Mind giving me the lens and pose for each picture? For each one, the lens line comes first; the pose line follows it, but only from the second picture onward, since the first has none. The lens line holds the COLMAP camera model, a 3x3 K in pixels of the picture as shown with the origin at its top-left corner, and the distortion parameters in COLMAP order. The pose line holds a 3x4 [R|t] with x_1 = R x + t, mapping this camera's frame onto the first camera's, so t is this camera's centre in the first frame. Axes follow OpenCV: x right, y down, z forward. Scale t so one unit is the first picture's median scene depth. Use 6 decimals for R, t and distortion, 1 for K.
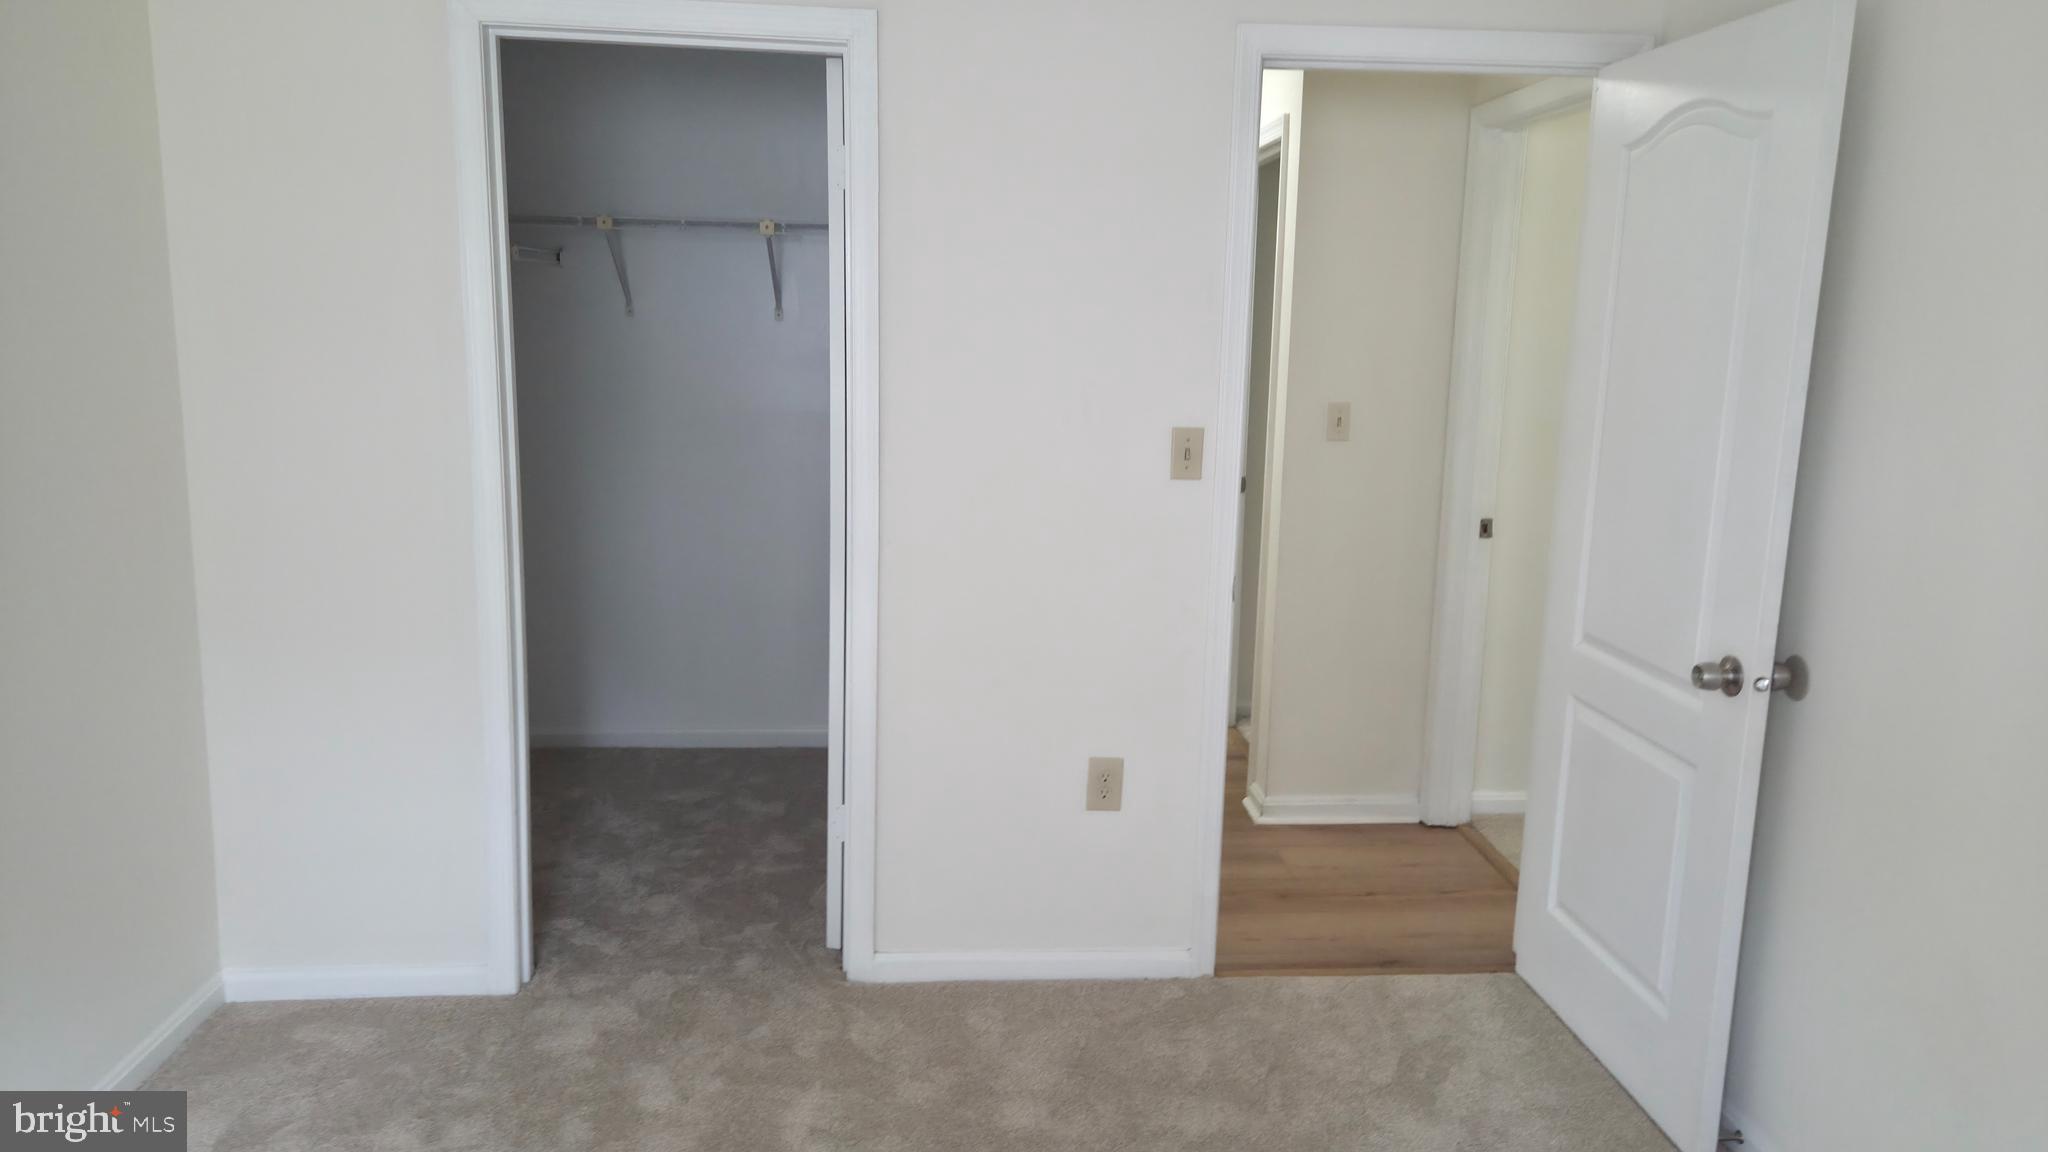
lens RADIAL K [[1392.0, 0, 1046.0], [0, 1392.0, 546.8], [0, 0, 1]] dist [0.076586, -0.057138]
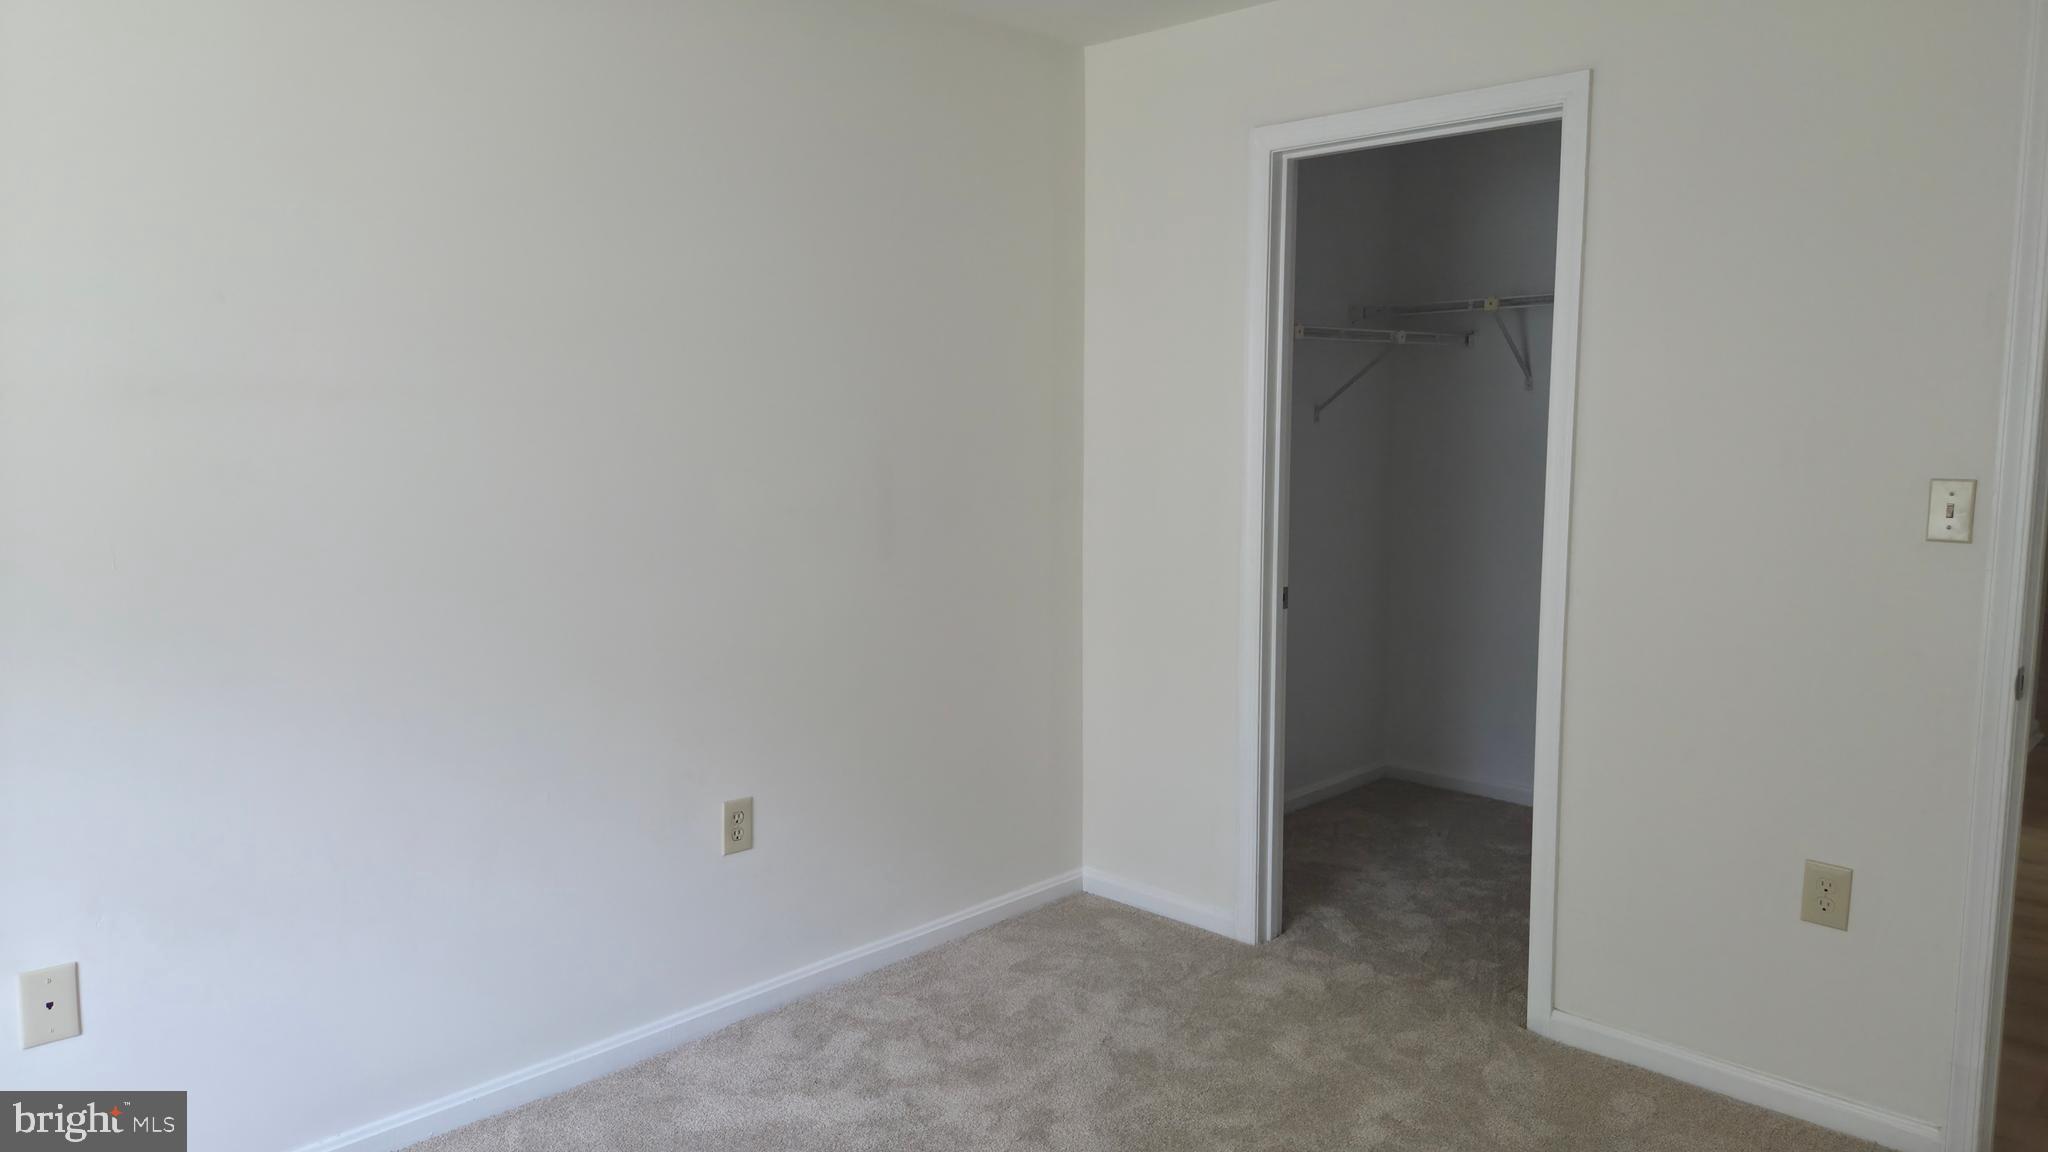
lens RADIAL K [[1392.0, 0, 1017.1], [0, 1392.0, 569.1], [0, 0, 1]] dist [0.076586, -0.057138]
pose [[0.659260, 0.059828, -0.749531, 0.371324], [-0.105184, 0.994366, -0.013145, 0.035876], [0.744522, 0.087505, 0.661838, 0.034141]]
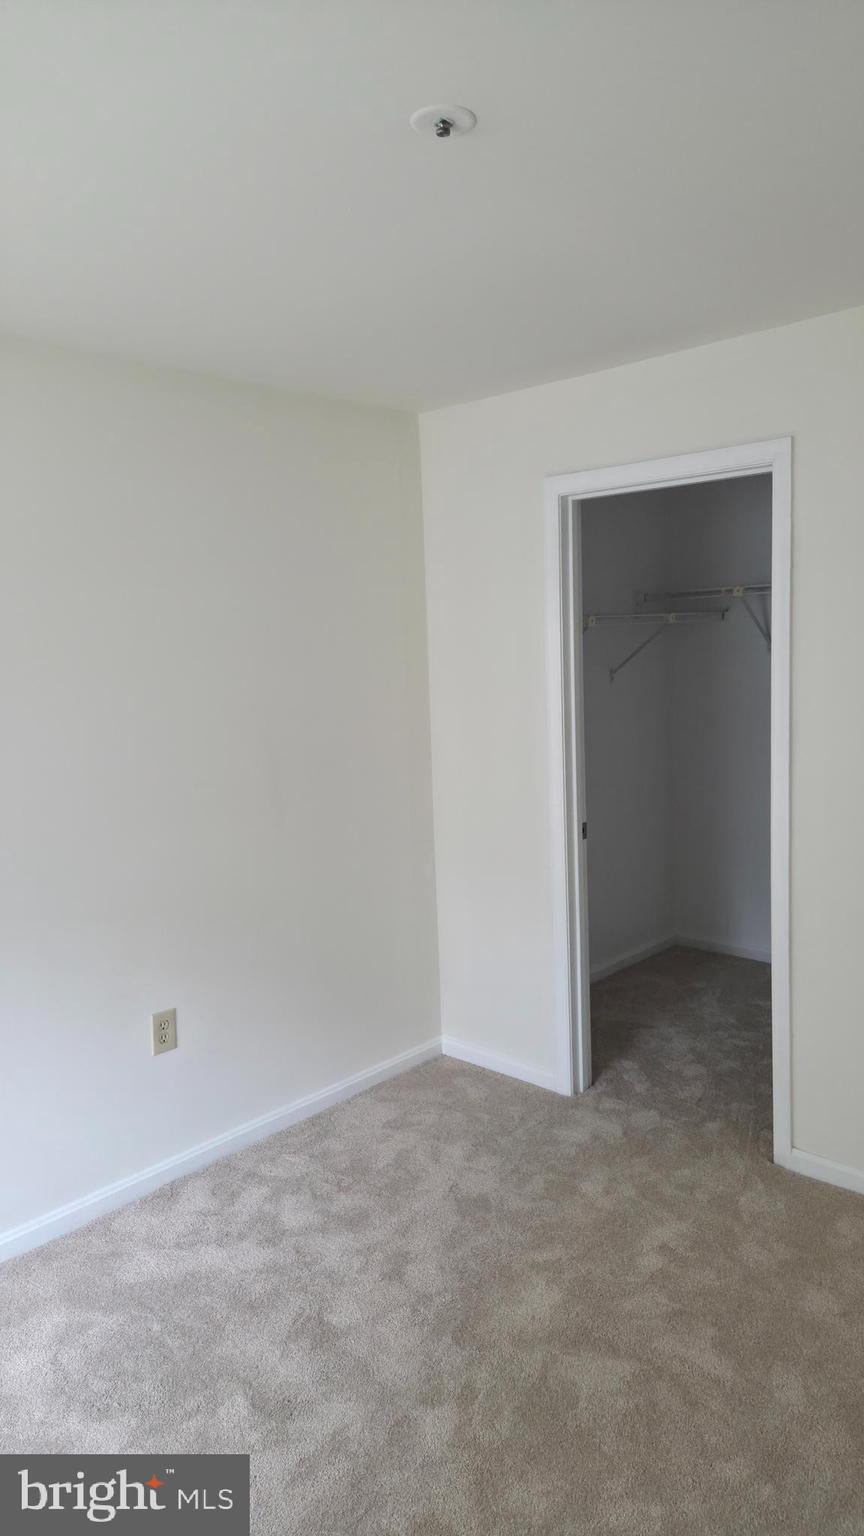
lens RADIAL K [[1044.0, 0, 439.2], [0, 1044.0, 753.6], [0, 0, 1]] dist [0.076586, -0.057138]
pose [[0.674410, 0.036526, -0.737453, 0.382099], [-0.069927, 0.997446, -0.014545, -0.037862], [0.735039, 0.061378, 0.675241, 0.079486]]
